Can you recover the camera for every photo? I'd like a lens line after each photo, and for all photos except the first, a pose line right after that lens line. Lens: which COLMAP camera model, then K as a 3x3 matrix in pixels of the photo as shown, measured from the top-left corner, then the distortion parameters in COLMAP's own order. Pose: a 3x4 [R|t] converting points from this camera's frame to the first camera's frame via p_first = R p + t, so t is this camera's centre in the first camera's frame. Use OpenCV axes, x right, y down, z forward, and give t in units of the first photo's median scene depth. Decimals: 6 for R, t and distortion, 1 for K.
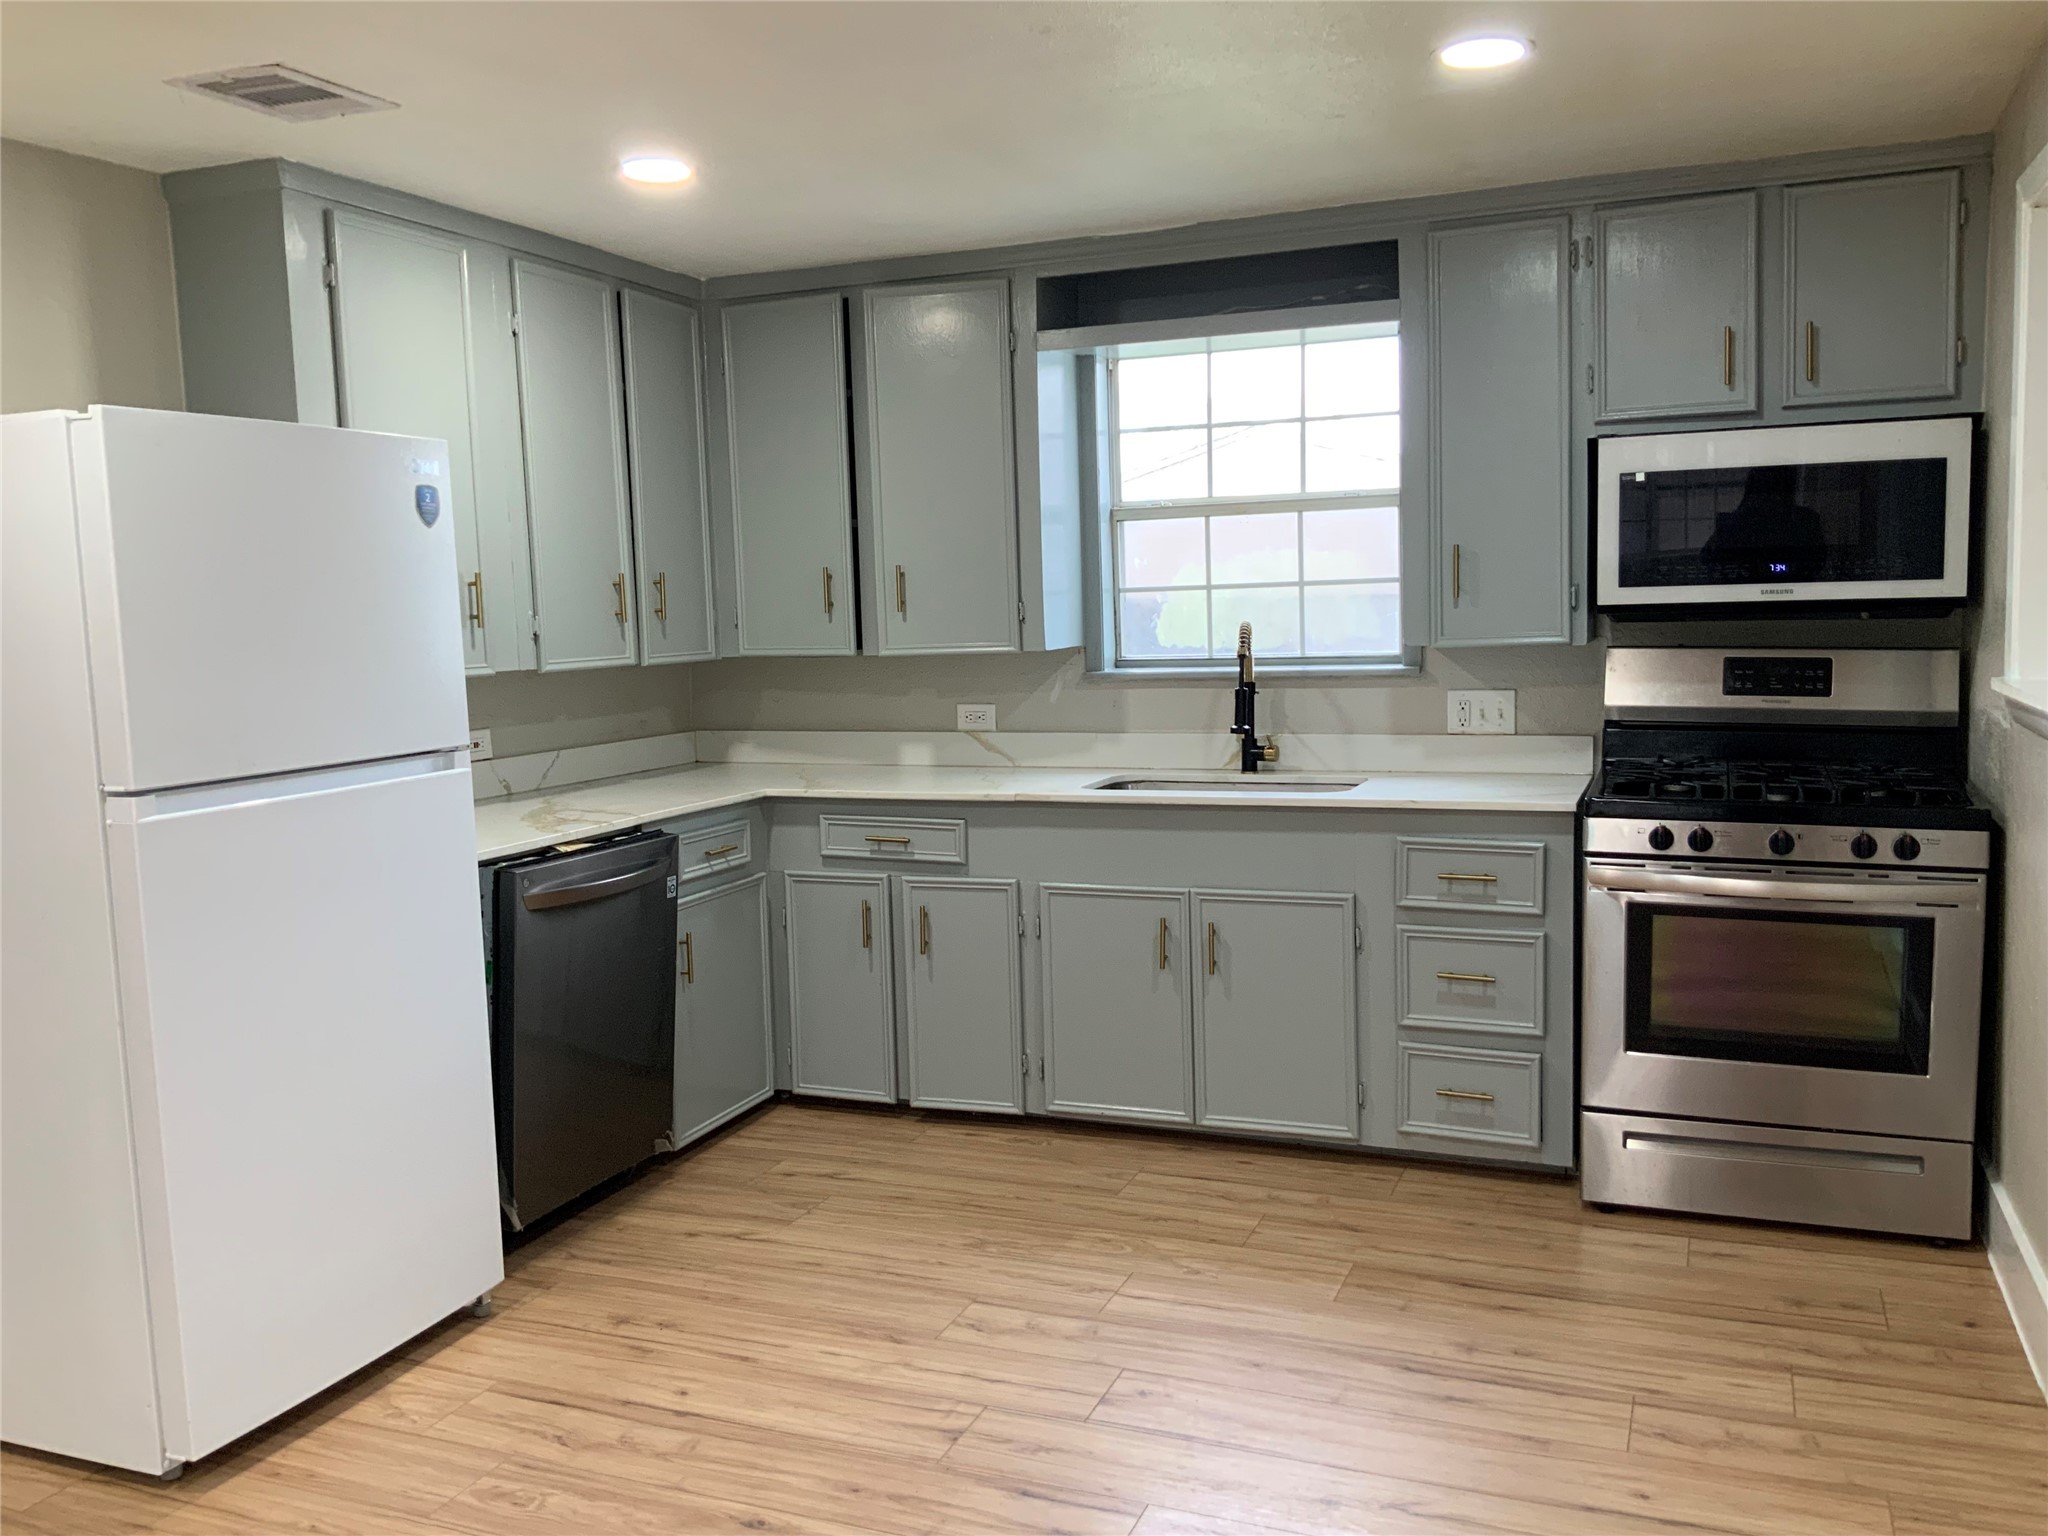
lens RADIAL K [[1693.7, 0, 1024.4], [0, 1693.7, 766.3], [0, 0, 1]] dist [0.080340, -0.162644]
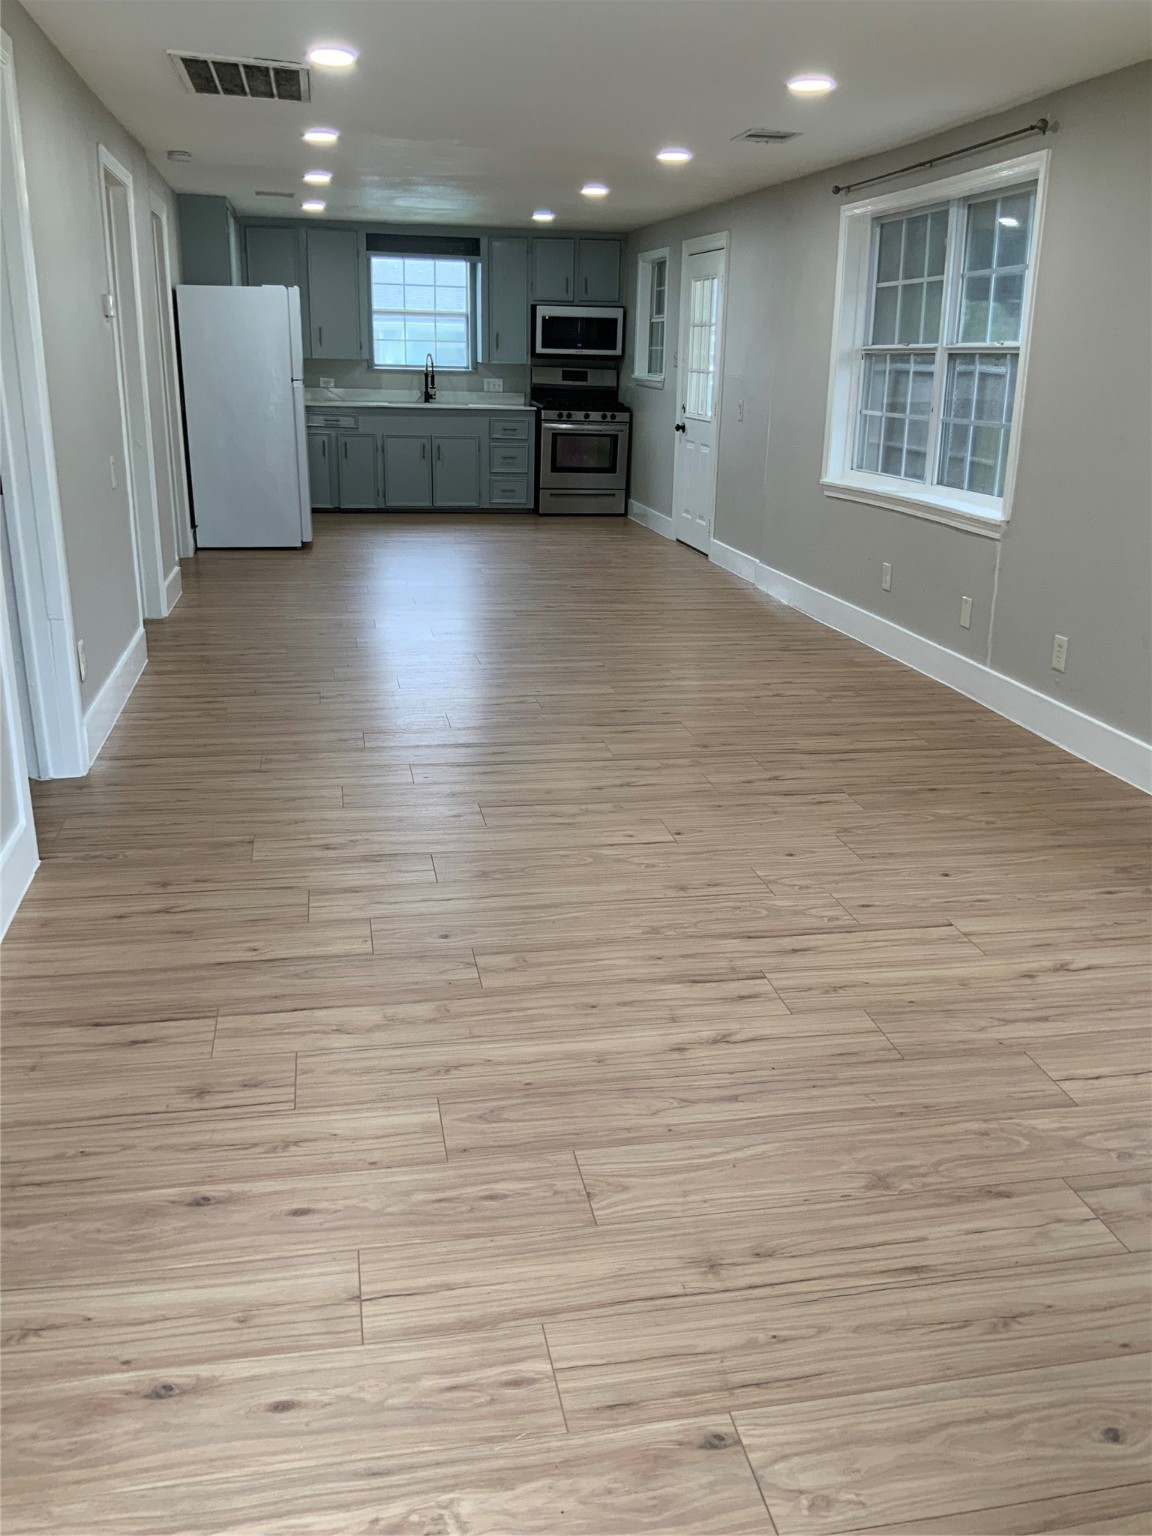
lens RADIAL K [[1270.2, 0, 578.4], [0, 1270.2, 771.5], [0, 0, 1]] dist [0.080340, -0.162644]
pose [[0.835269, -0.127243, 0.534916, -1.117480], [0.008544, 0.975741, 0.218763, 0.174446], [-0.549776, -0.178155, 0.816093, -1.389680]]
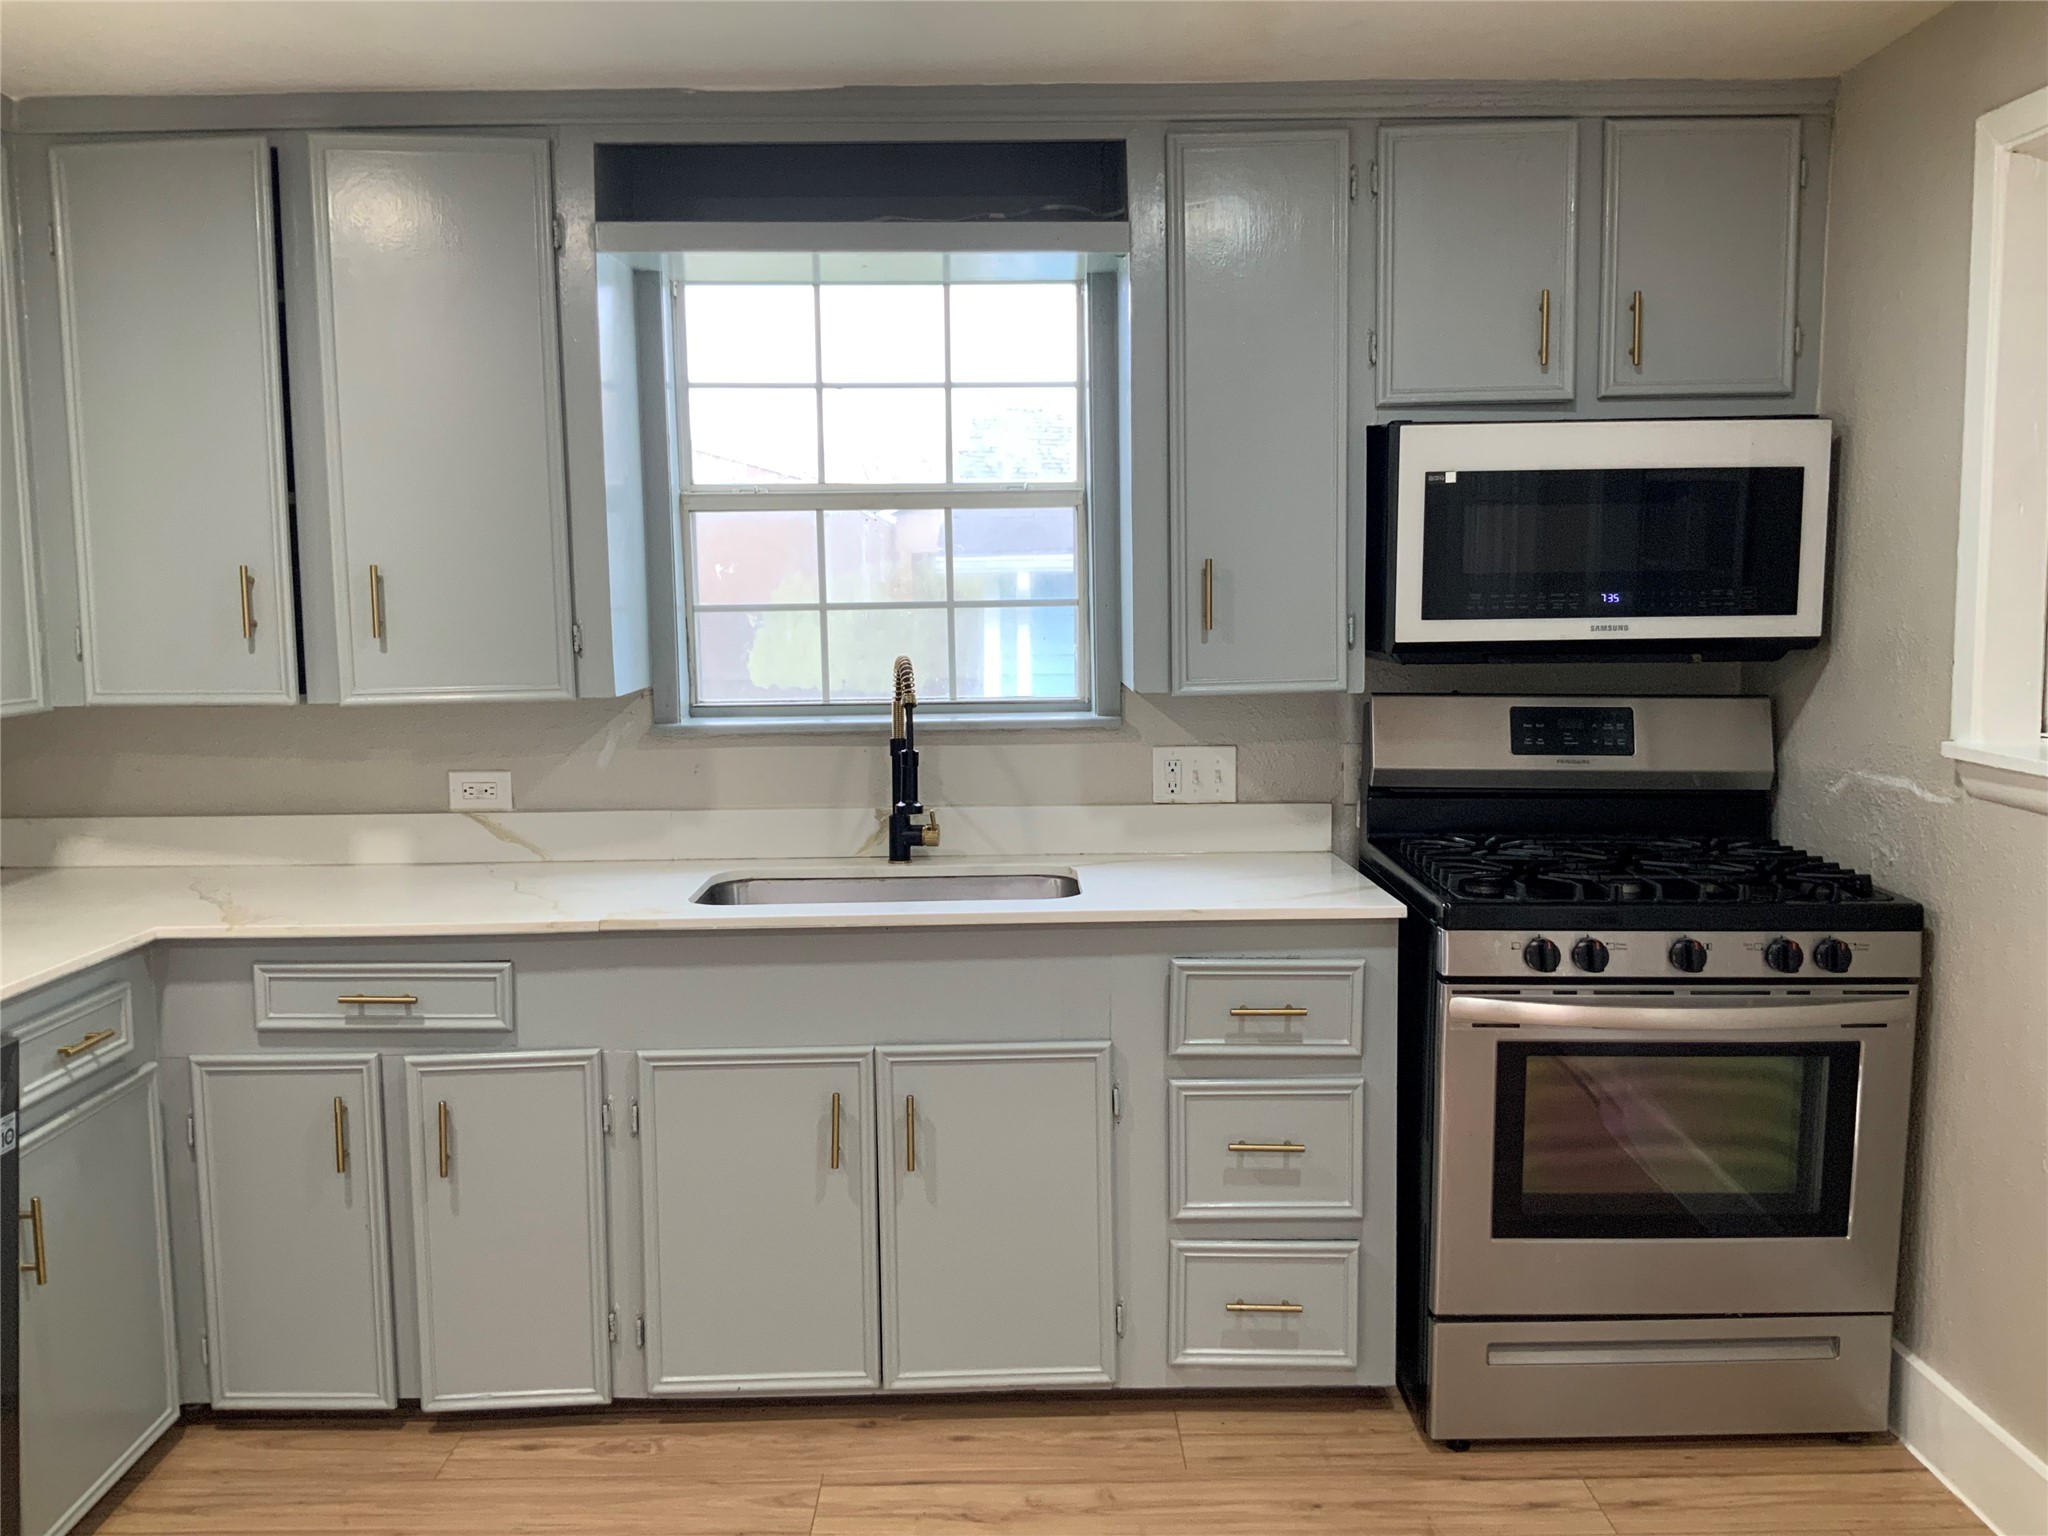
lens RADIAL K [[1693.7, 0, 1020.1], [0, 1693.7, 764.3], [0, 0, 1]] dist [0.080340, -0.162644]
pose [[0.922543, -0.021515, 0.385294, -0.109673], [0.023905, 0.999713, -0.001413, -0.039970], [-0.385153, 0.010513, 0.922793, 0.338775]]
